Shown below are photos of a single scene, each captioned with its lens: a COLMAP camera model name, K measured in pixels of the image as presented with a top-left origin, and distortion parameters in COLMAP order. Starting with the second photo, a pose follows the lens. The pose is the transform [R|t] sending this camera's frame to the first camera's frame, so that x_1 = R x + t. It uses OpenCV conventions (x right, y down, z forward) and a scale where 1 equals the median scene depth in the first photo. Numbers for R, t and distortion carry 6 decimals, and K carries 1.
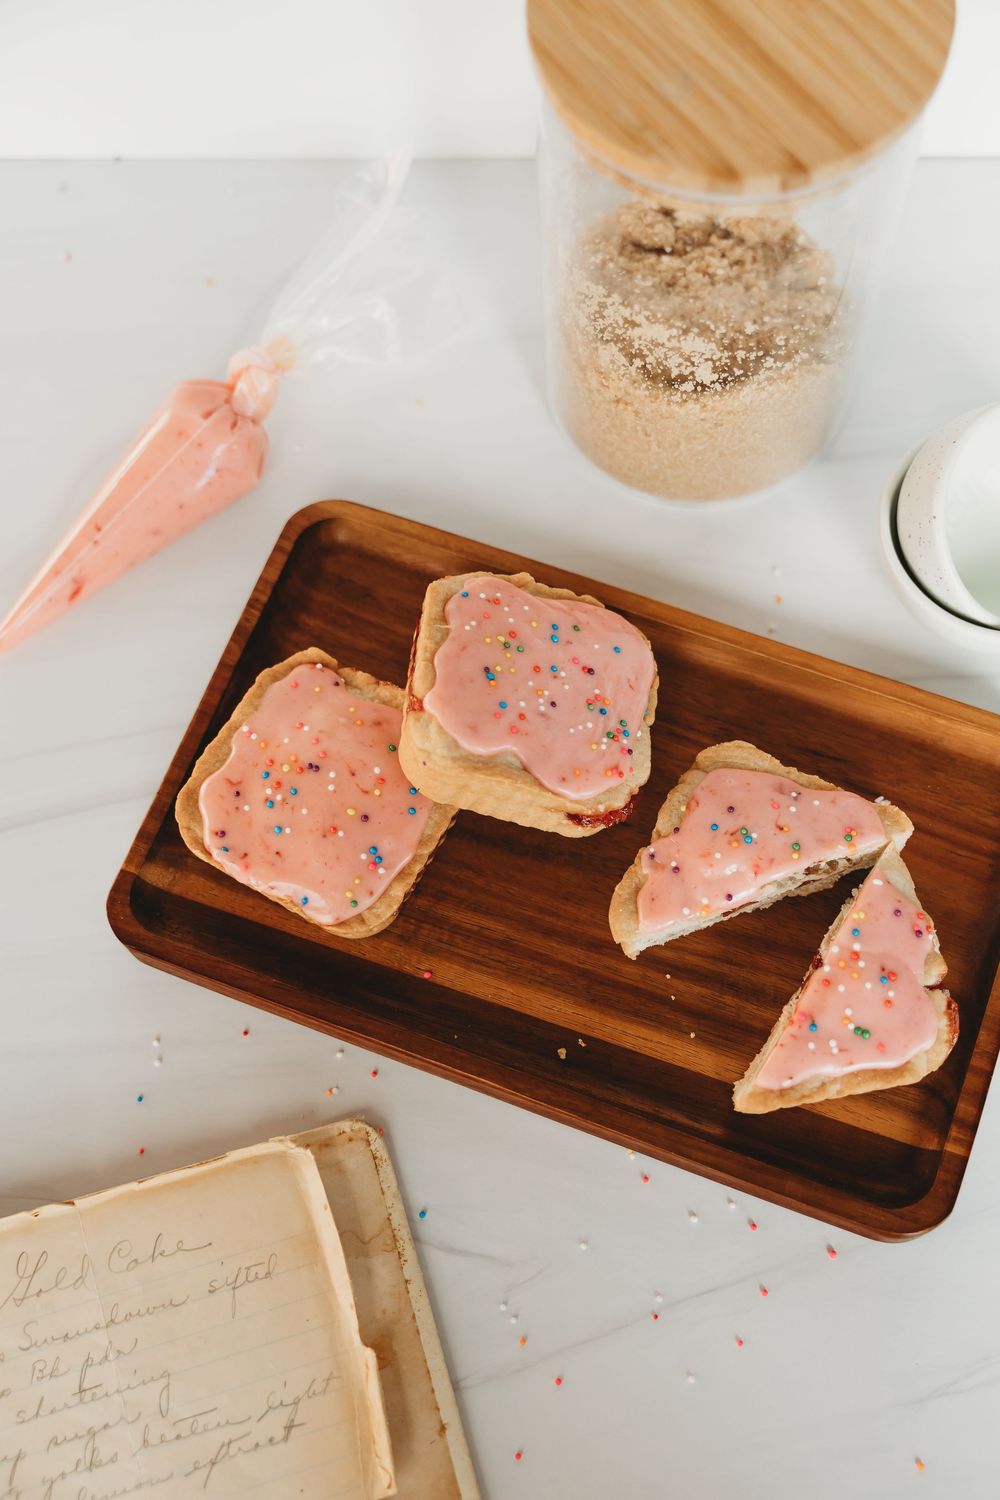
lens RADIAL K [[1658.4, 0, 500.0], [0, 1658.4, 750.0], [0, 0, 1]] dist [-0.000523, -0.003129]
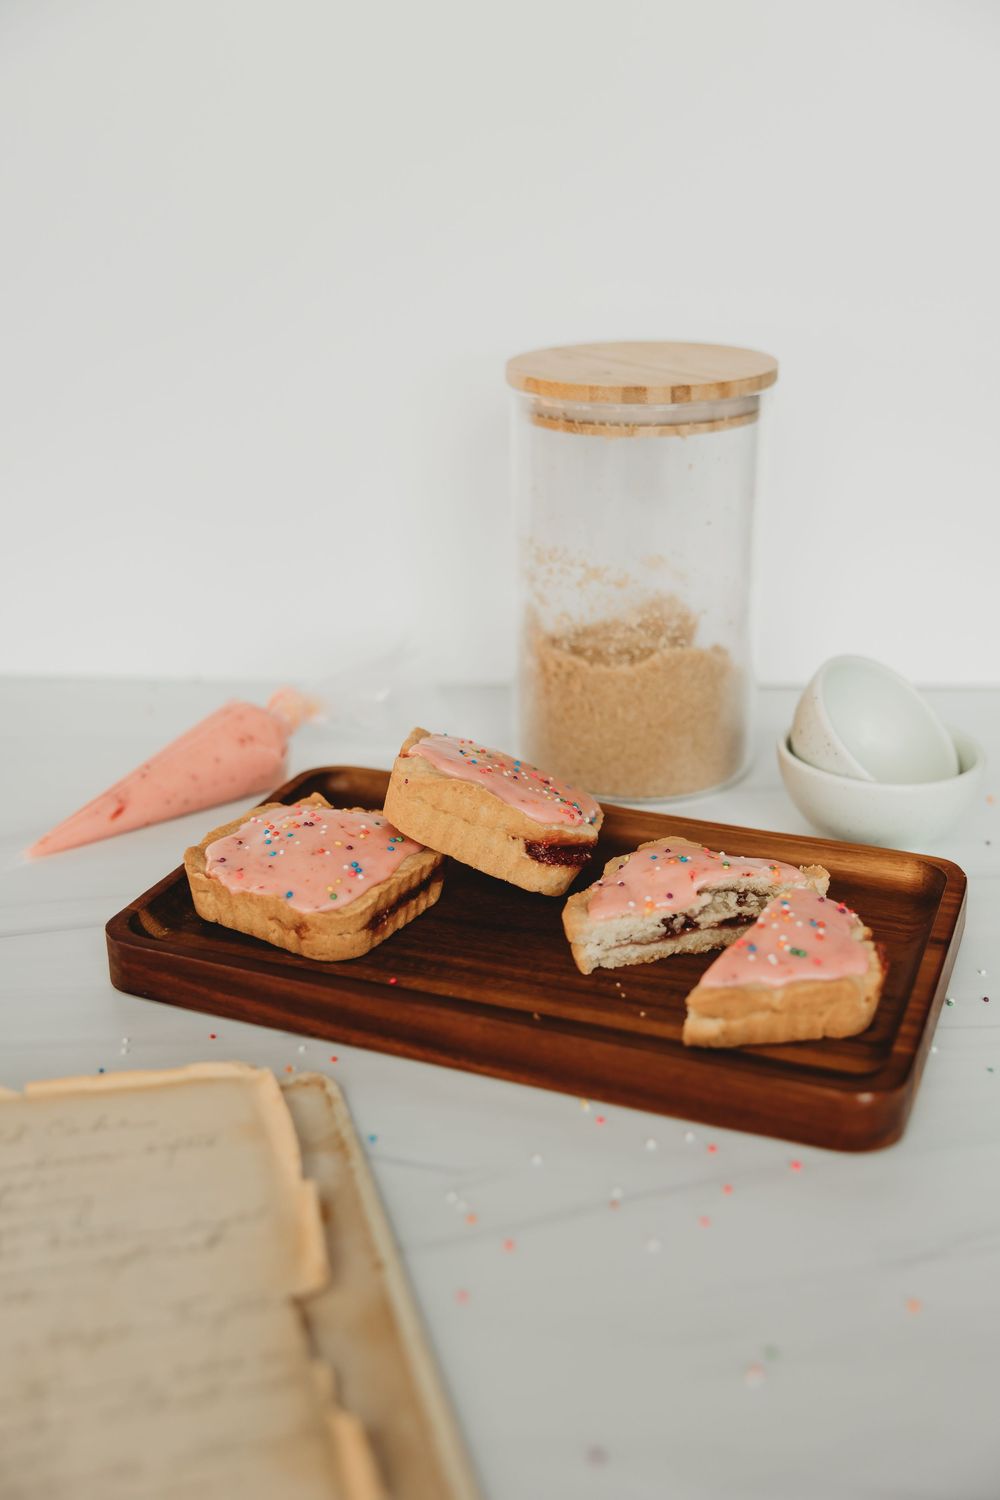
lens RADIAL K [[1658.4, 0, 500.0], [0, 1658.4, 750.0], [0, 0, 1]] dist [-0.000523, -0.003129]
pose [[0.999397, 0.034699, 0.001032, 0.018893], [-0.022560, 0.671789, -0.740399, 0.844380], [-0.026384, 0.739929, 0.672167, 0.176546]]
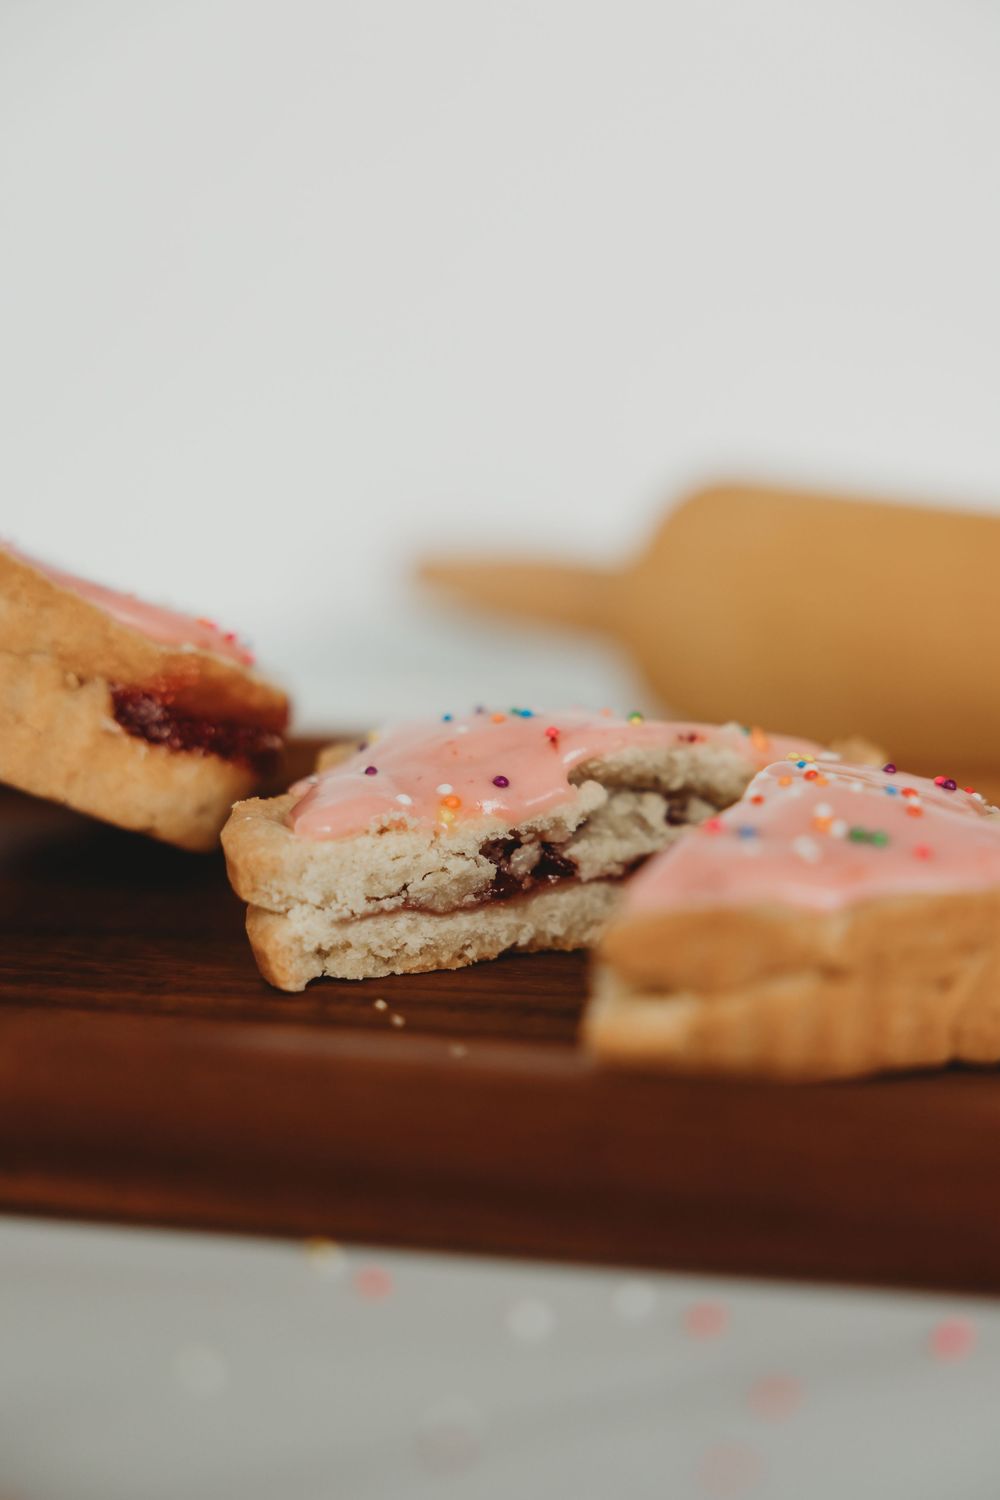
lens RADIAL K [[2964.0, 0, 500.0], [0, 2964.0, 750.0], [0, 0, 1]] dist [0.016299, 0.064452]
pose [[0.985095, 0.014647, 0.171389, 0.006991], [0.137915, 0.528216, -0.837835, 0.715886], [-0.102802, 0.848984, 0.518322, 0.591223]]
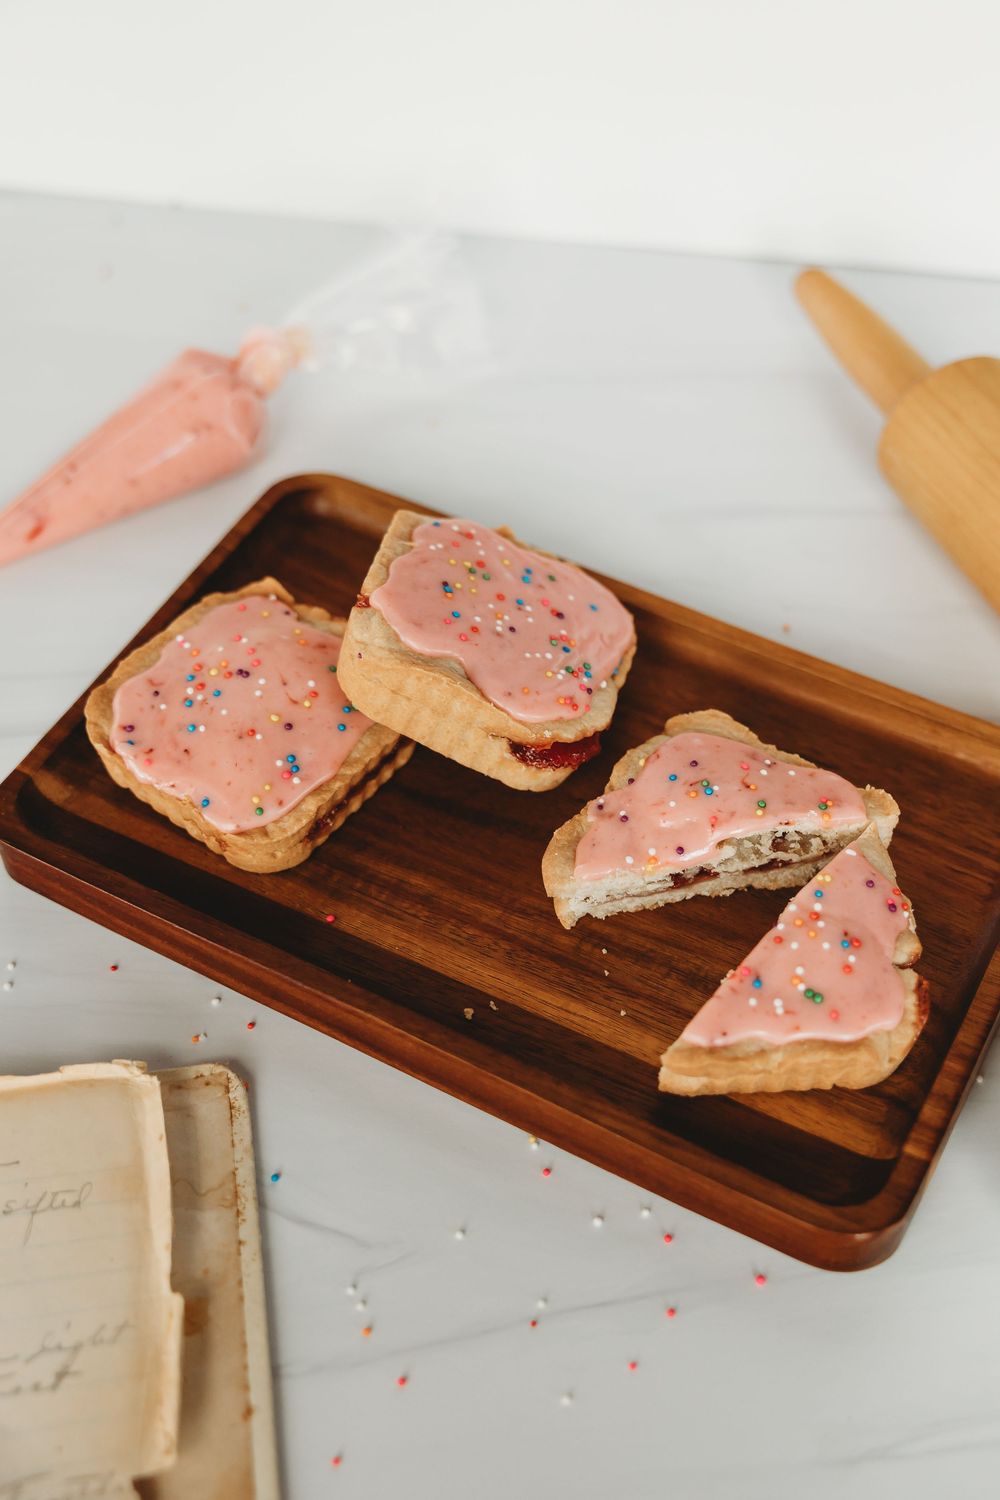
lens RADIAL K [[1921.7, 0, 535.1], [0, 1921.7, 747.6], [0, 0, 1]] dist [-0.003231, -0.050091]
pose [[0.991273, 0.117517, -0.059734, 0.115082], [-0.130457, 0.939644, -0.316307, 0.365104], [0.018957, 0.321339, 0.946774, 0.019070]]
